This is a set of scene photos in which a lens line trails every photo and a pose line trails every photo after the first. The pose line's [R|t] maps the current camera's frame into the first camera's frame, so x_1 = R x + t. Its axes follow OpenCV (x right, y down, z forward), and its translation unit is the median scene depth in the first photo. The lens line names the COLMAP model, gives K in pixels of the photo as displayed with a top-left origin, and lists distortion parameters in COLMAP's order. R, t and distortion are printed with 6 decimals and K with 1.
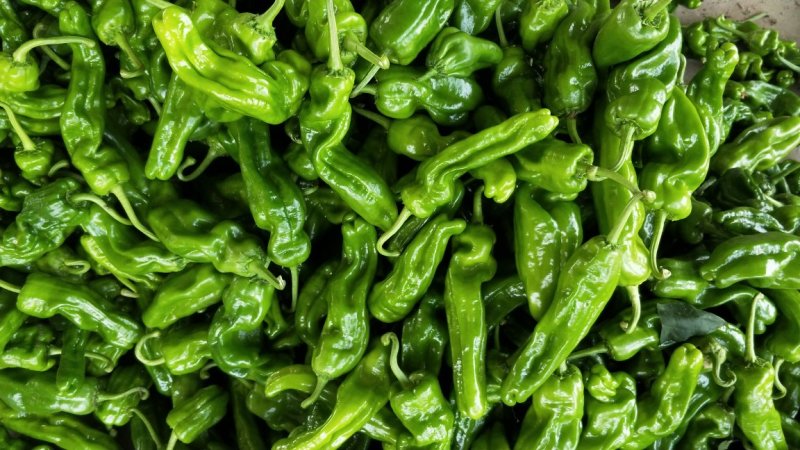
lens RADIAL K [[620.8, 0, 400.0], [0, 620.8, 225.0], [0, 0, 1]] dist [0.042309, -0.113377]
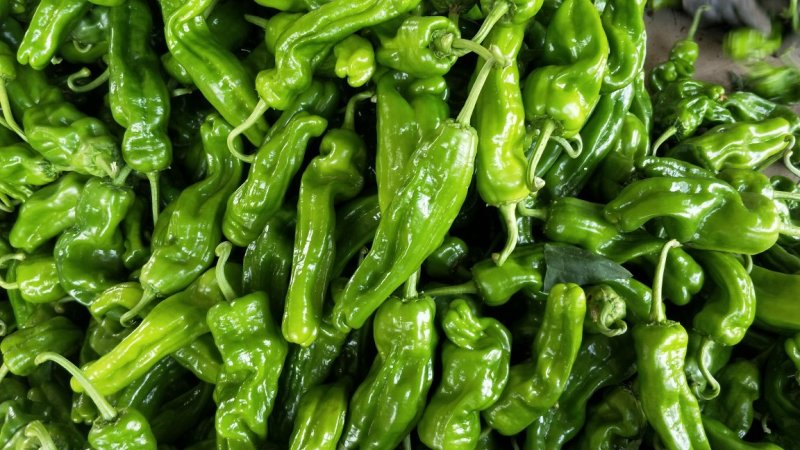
lens RADIAL K [[634.1, 0, 400.0], [0, 634.1, 225.0], [0, 0, 1]] dist [-0.003614, -0.062059]
pose [[0.989310, 0.103554, -0.102676, 0.310424], [-0.120489, 0.977076, -0.175513, 0.278047], [0.082147, 0.186008, 0.979108, 0.165143]]
